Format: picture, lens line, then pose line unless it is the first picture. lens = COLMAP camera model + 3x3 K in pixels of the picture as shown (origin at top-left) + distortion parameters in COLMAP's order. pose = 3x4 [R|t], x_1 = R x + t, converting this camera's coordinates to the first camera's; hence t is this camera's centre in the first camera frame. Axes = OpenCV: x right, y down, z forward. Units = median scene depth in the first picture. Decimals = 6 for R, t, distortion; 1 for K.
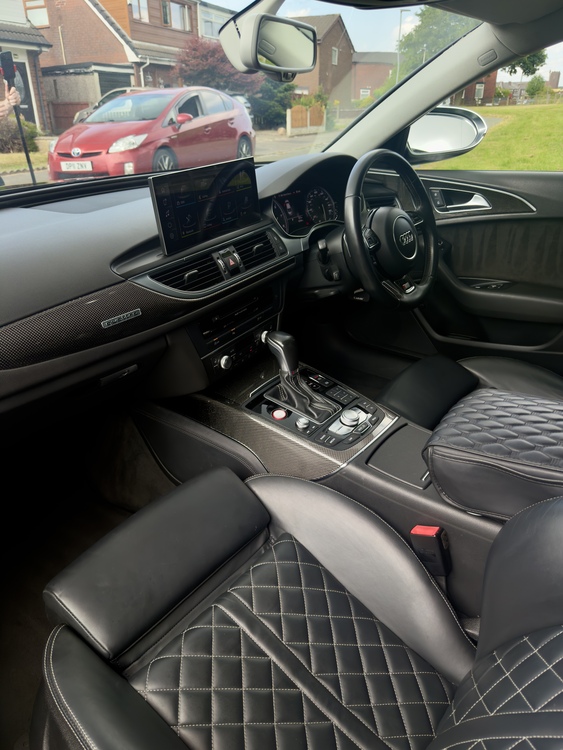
lens RADIAL K [[523.7, 0, 286.8], [0, 523.7, 378.5], [0, 0, 1]] dist [-0.002403, -0.013701]
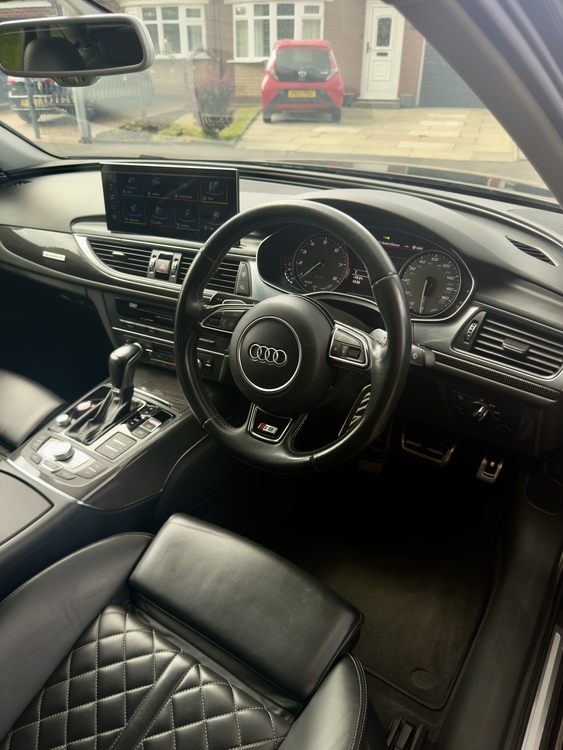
lens RADIAL K [[523.7, 0, 283.7], [0, 523.7, 370.1], [0, 0, 1]] dist [-0.002403, -0.013701]
pose [[0.089725, 0.494787, -0.864370, 0.866428], [-0.474563, 0.784256, 0.399666, -0.578583], [0.875637, 0.374338, 0.305175, 0.995785]]
